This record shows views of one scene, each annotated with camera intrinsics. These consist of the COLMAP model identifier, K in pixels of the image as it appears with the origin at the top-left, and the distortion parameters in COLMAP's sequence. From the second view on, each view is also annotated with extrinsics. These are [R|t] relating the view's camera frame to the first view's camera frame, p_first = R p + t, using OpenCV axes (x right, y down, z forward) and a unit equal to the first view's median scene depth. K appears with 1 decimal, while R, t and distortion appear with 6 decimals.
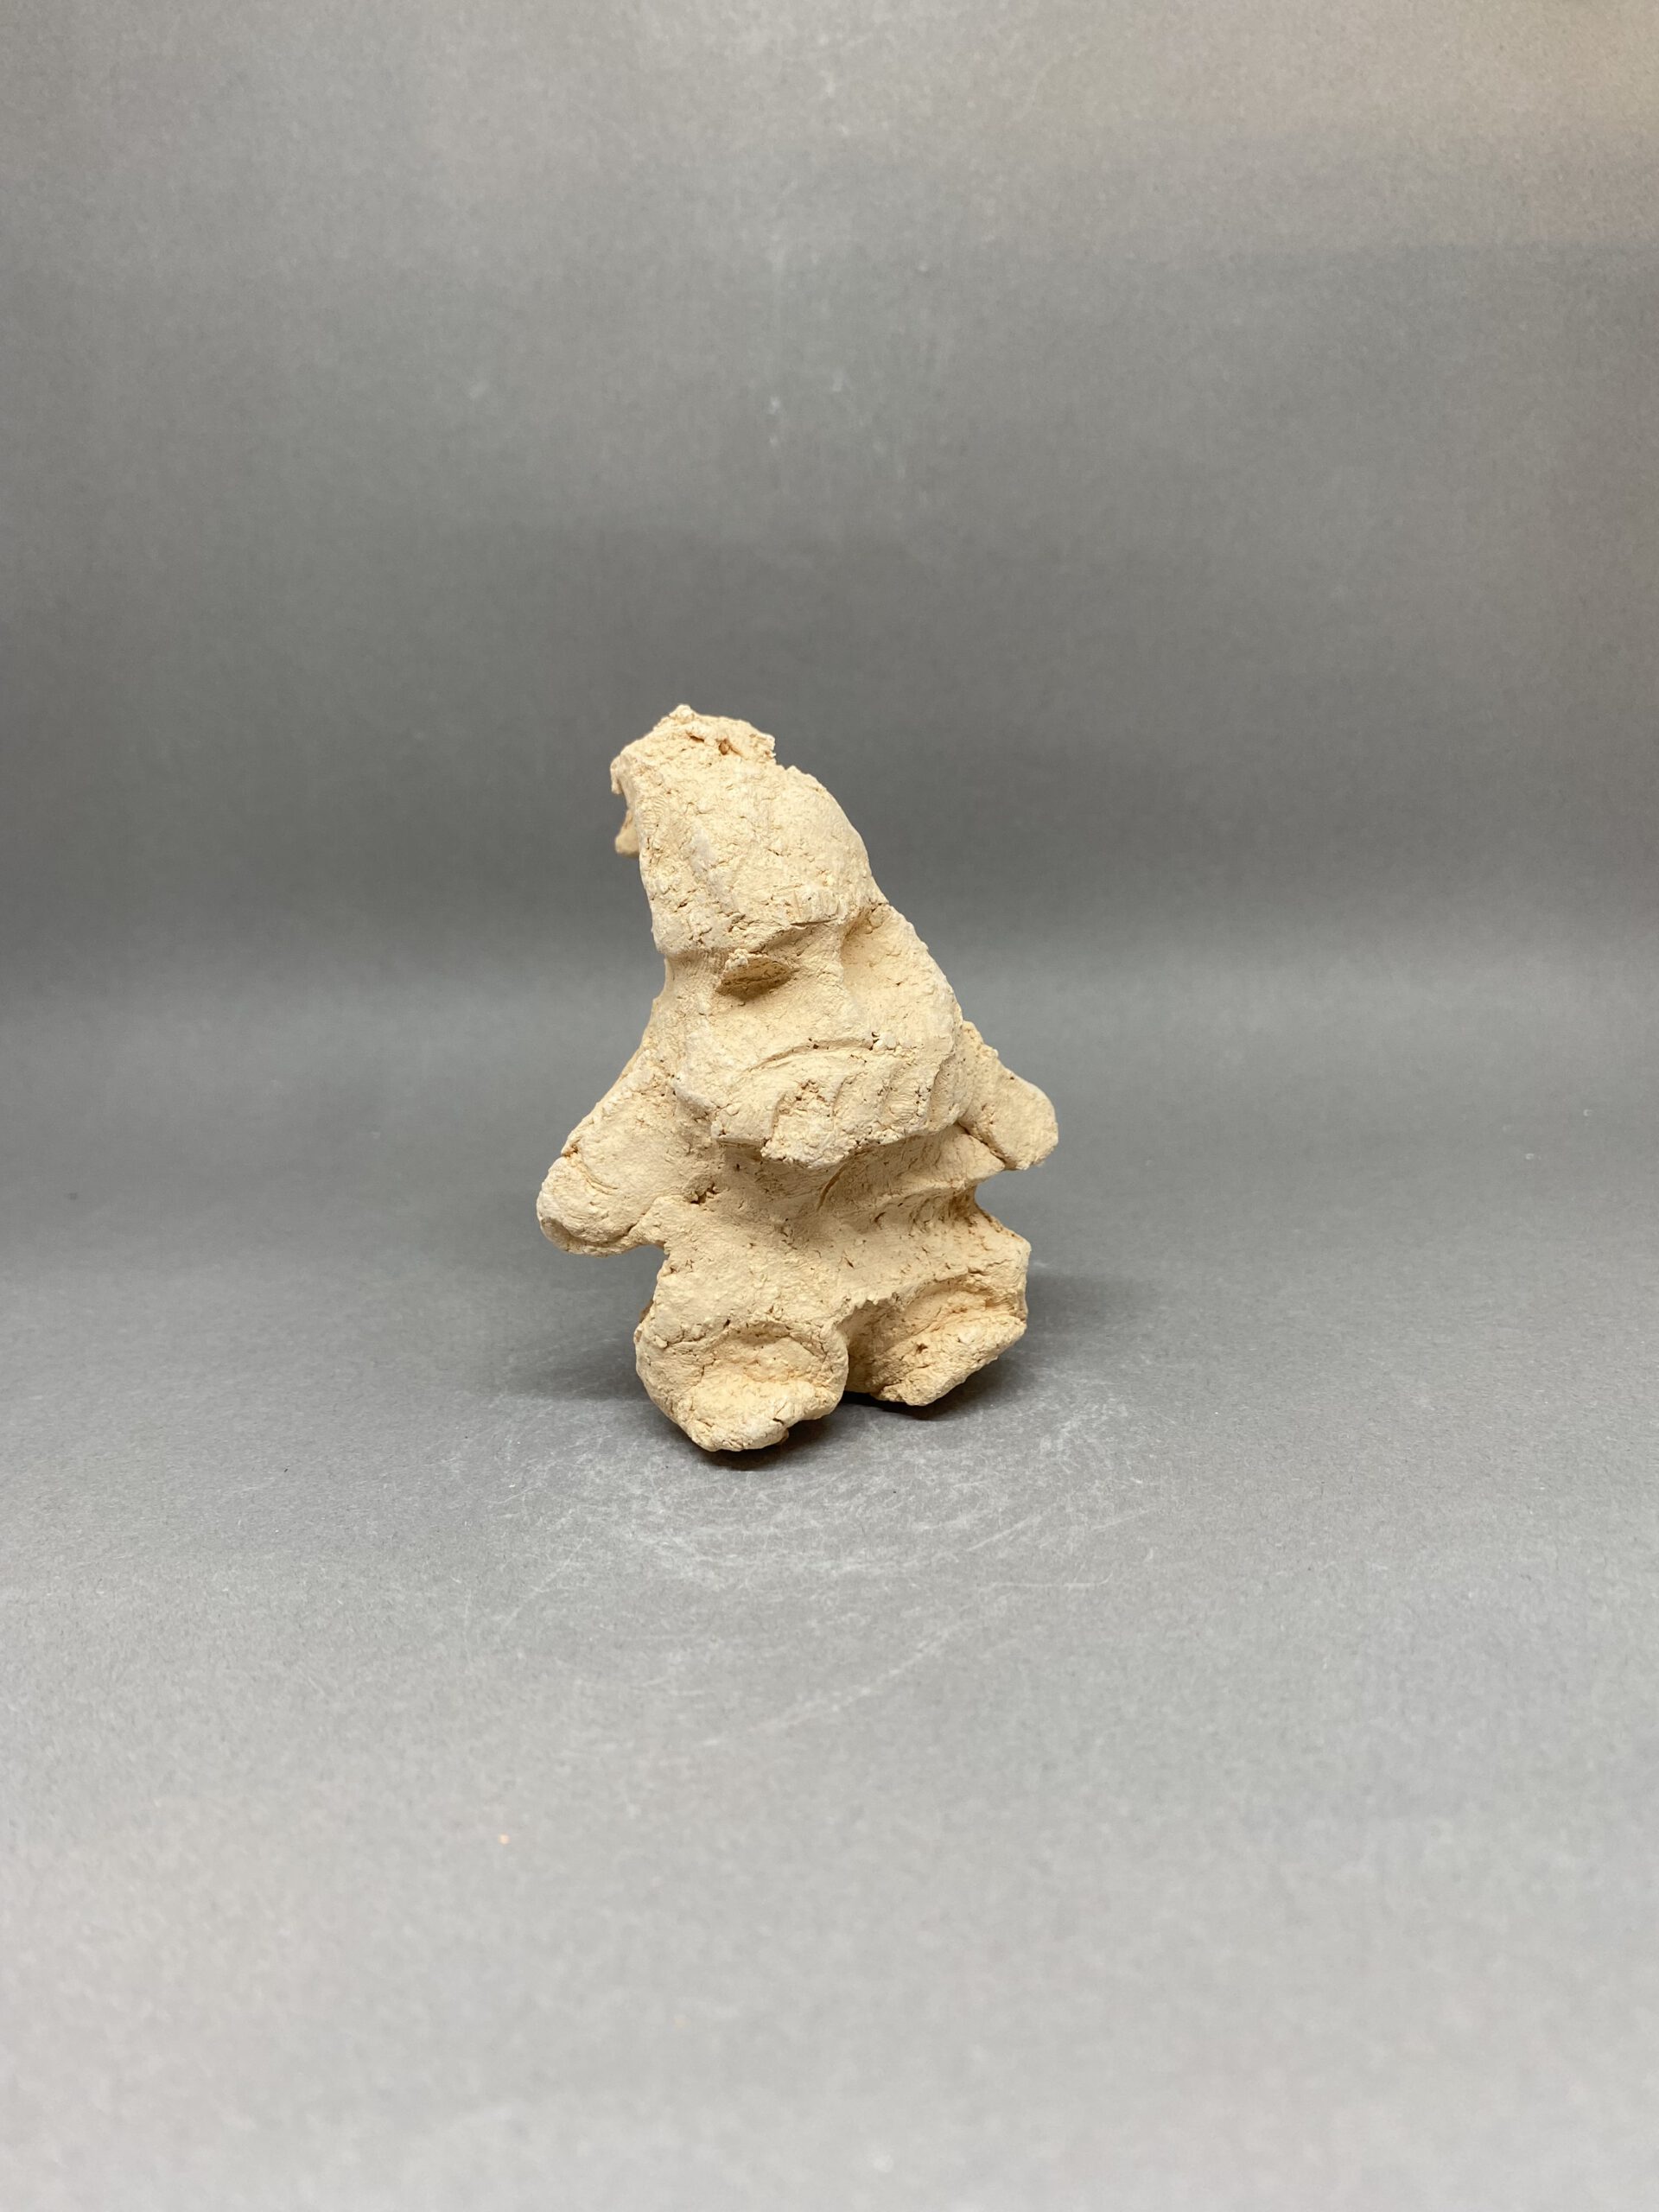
lens RADIAL K [[1482.9, 0, 861.9], [0, 1482.9, 1102.5], [0, 0, 1]] dist [-0.042280, 0.016667]
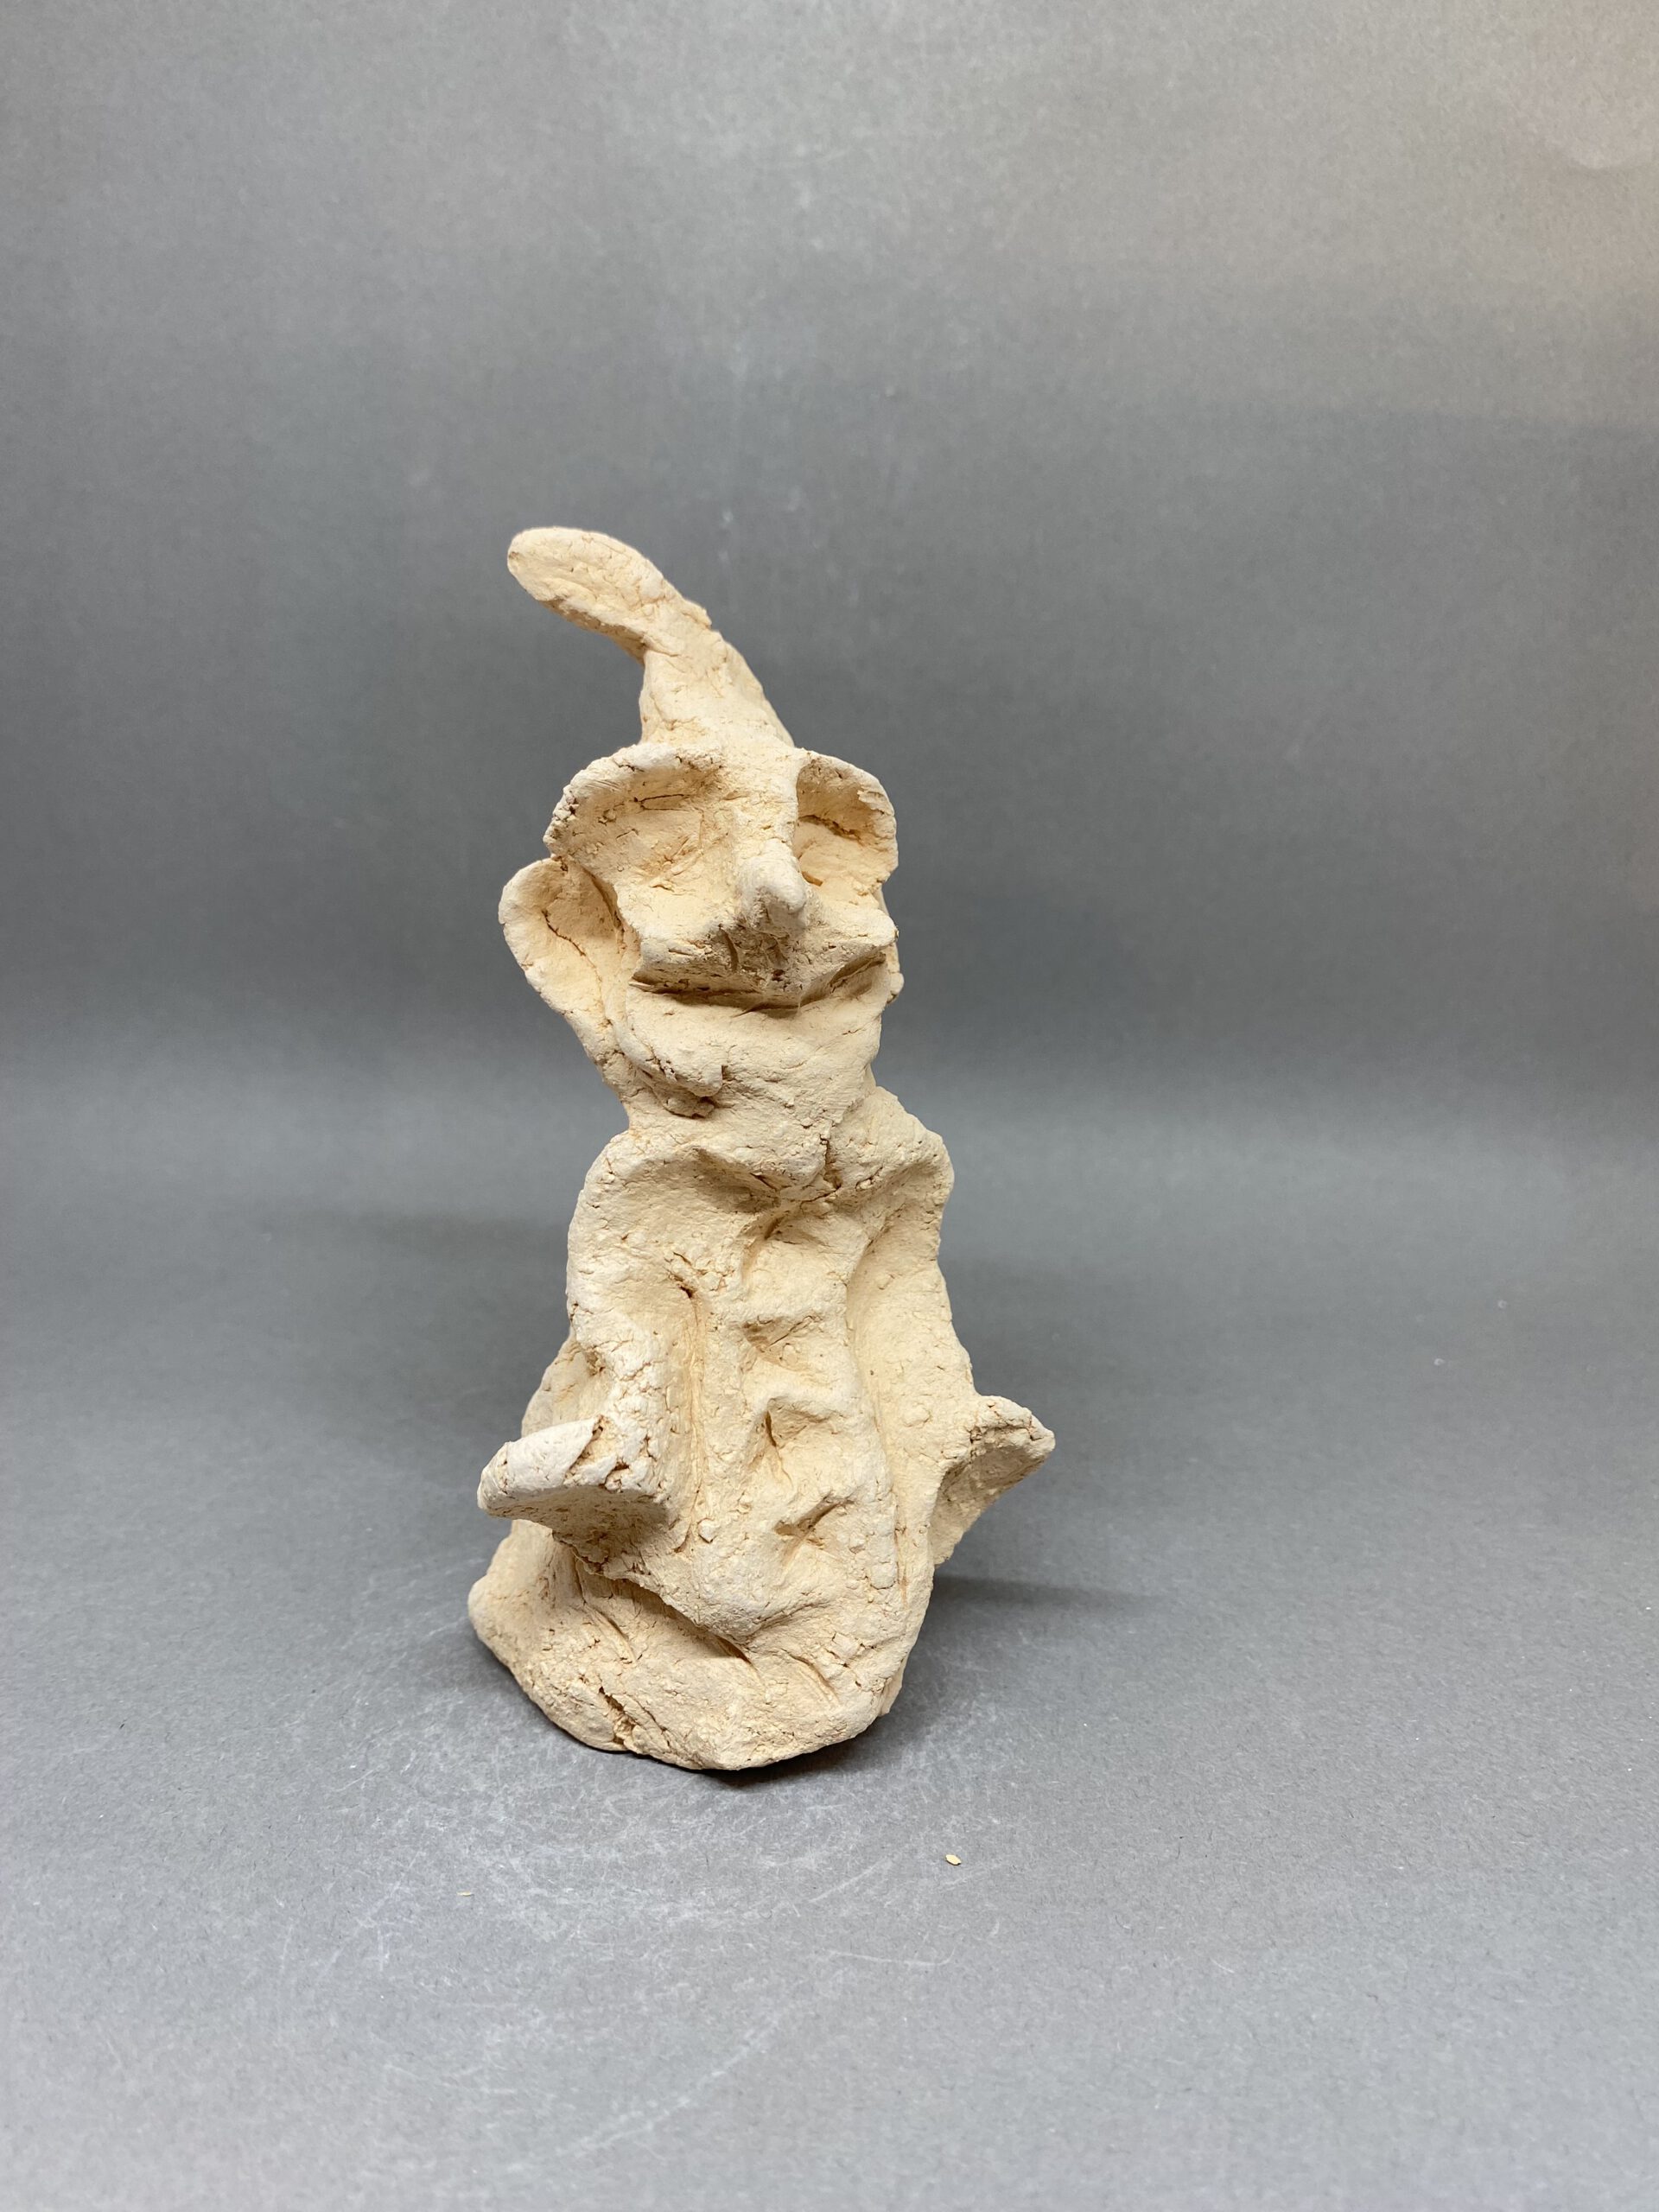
lens RADIAL K [[1482.9, 0, 848.4], [0, 1482.9, 1111.1], [0, 0, 1]] dist [-0.042280, 0.016667]
pose [[0.997398, 0.066292, 0.028330, 0.036323], [-0.067136, 0.997294, 0.029962, -0.258800], [-0.026268, -0.031786, 0.999149, 0.054894]]
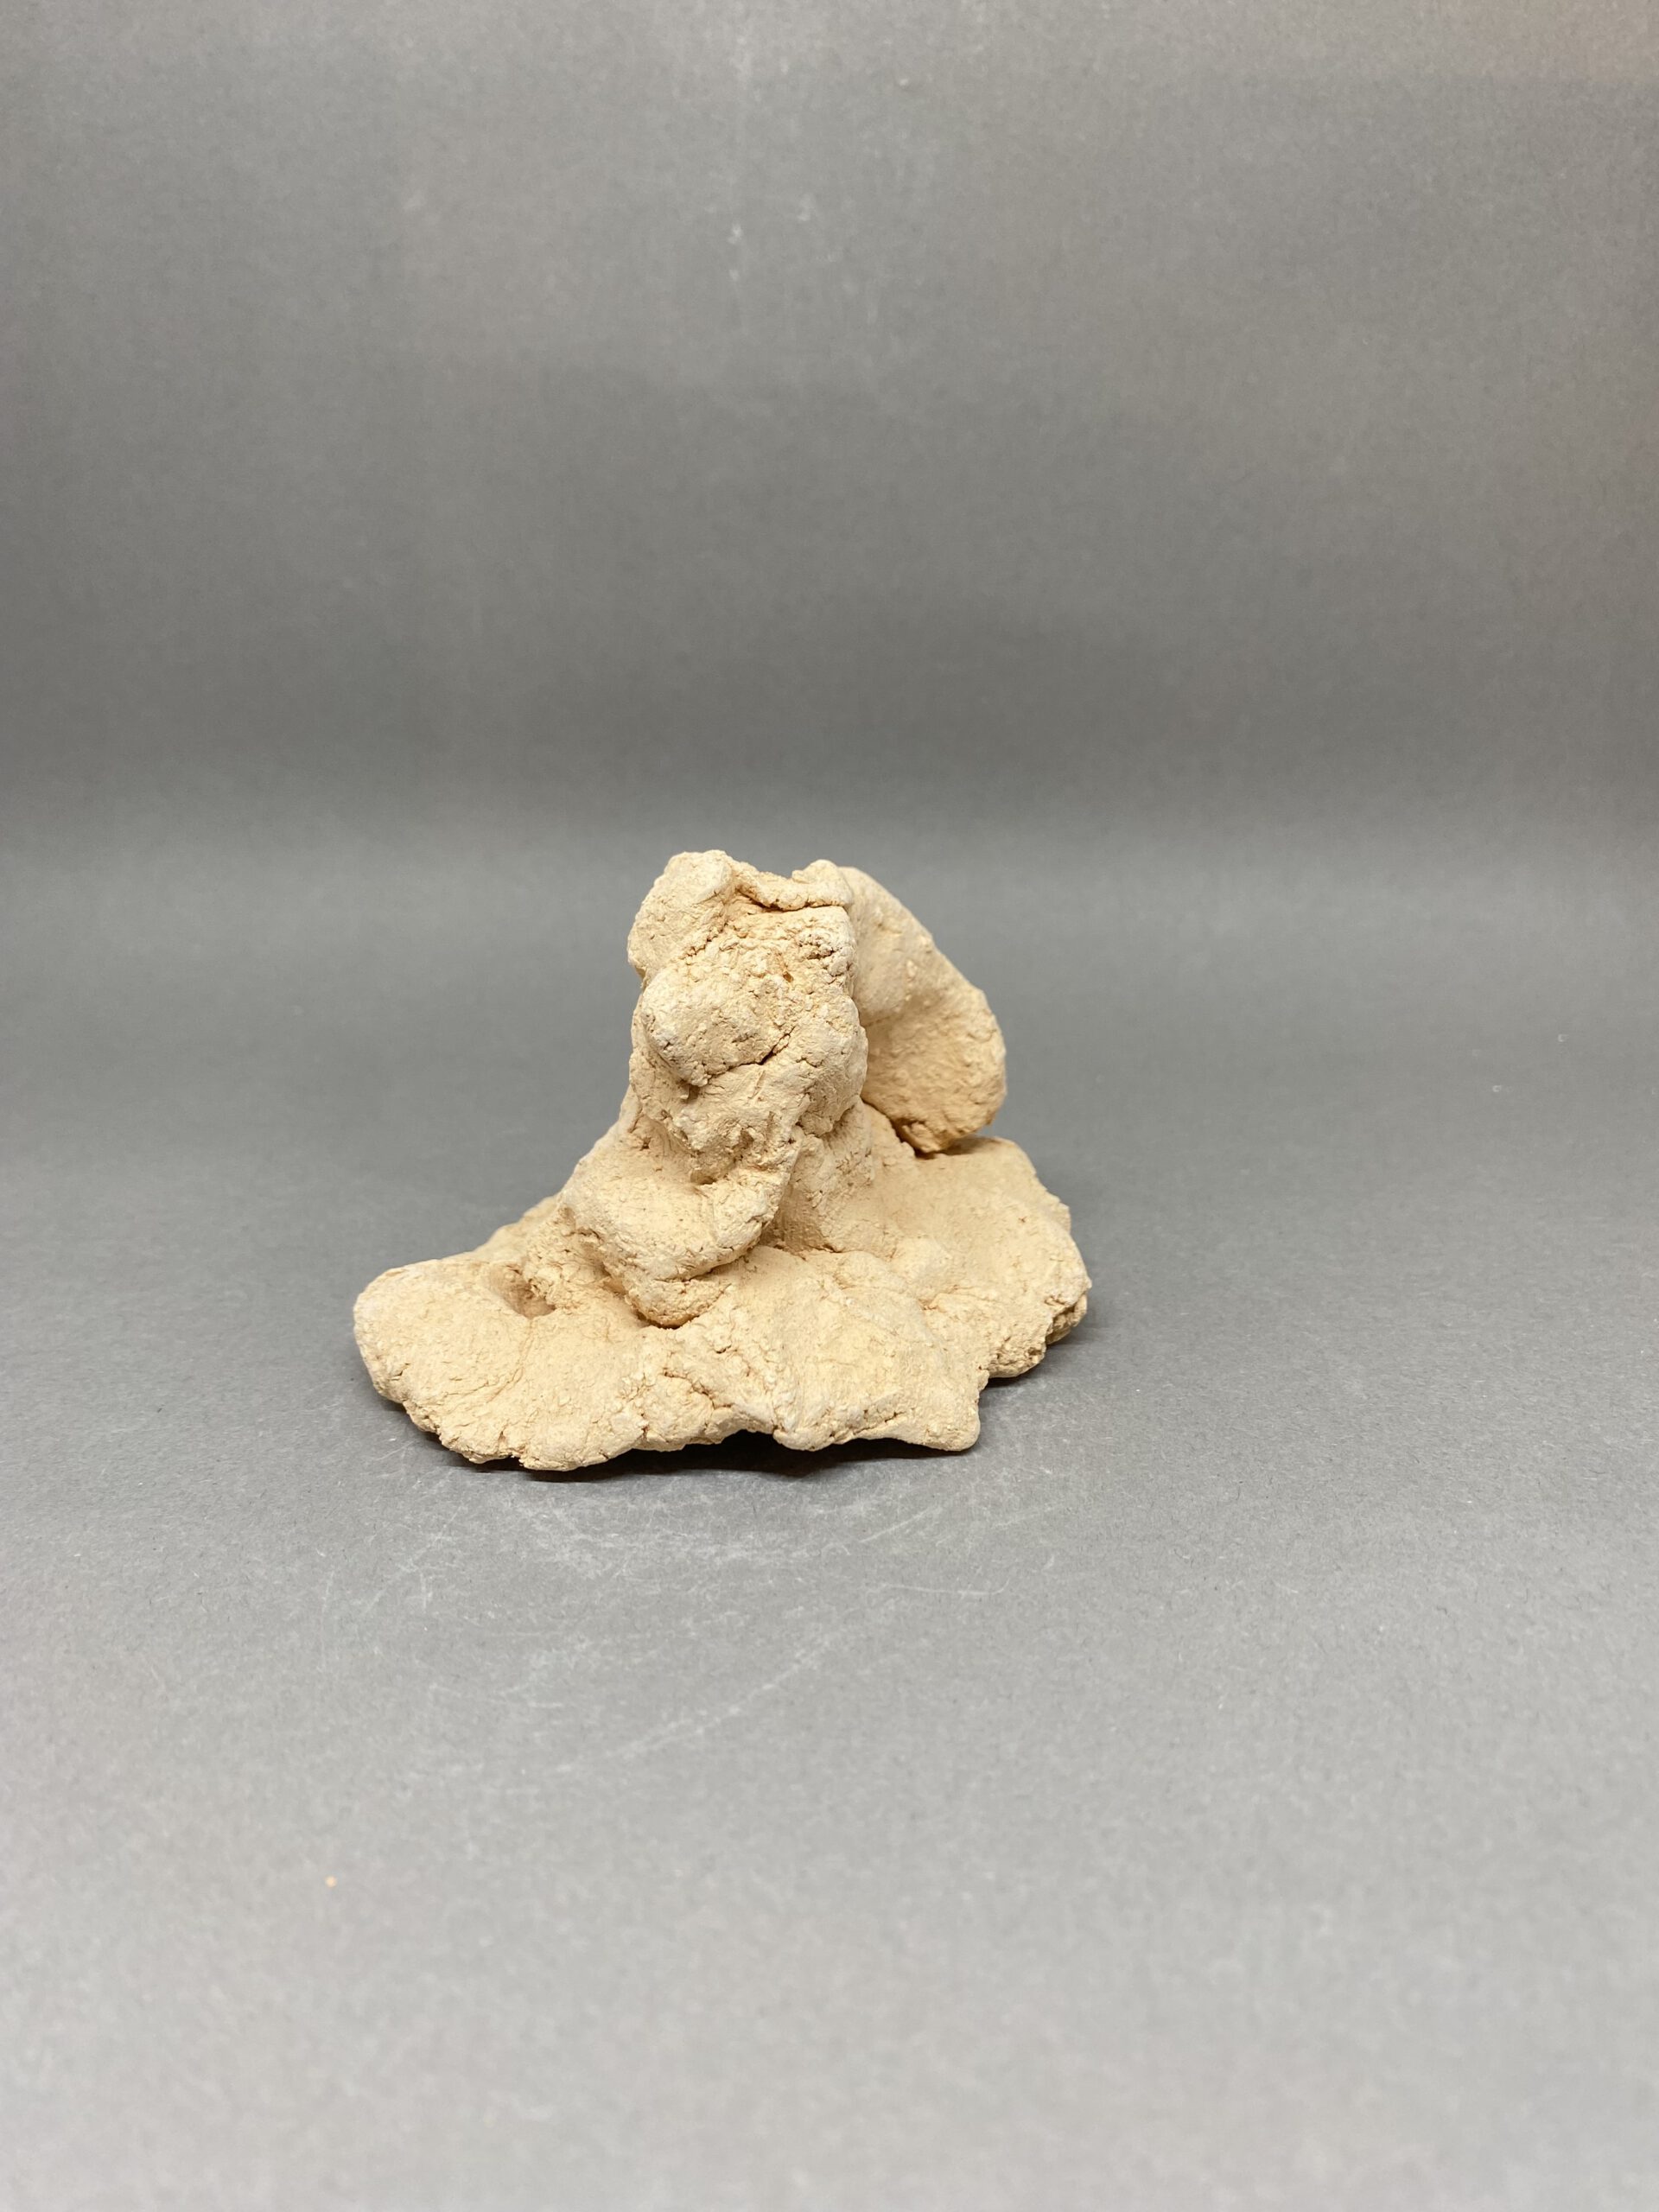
lens RADIAL K [[1482.9, 0, 852.3], [0, 1482.9, 1072.4], [0, 0, 1]] dist [-0.042280, 0.016667]
pose [[0.999250, 0.037912, 0.007822, 0.050159], [-0.038482, 0.994799, 0.094305, -0.091101], [-0.004206, -0.094535, 0.995513, 0.089364]]
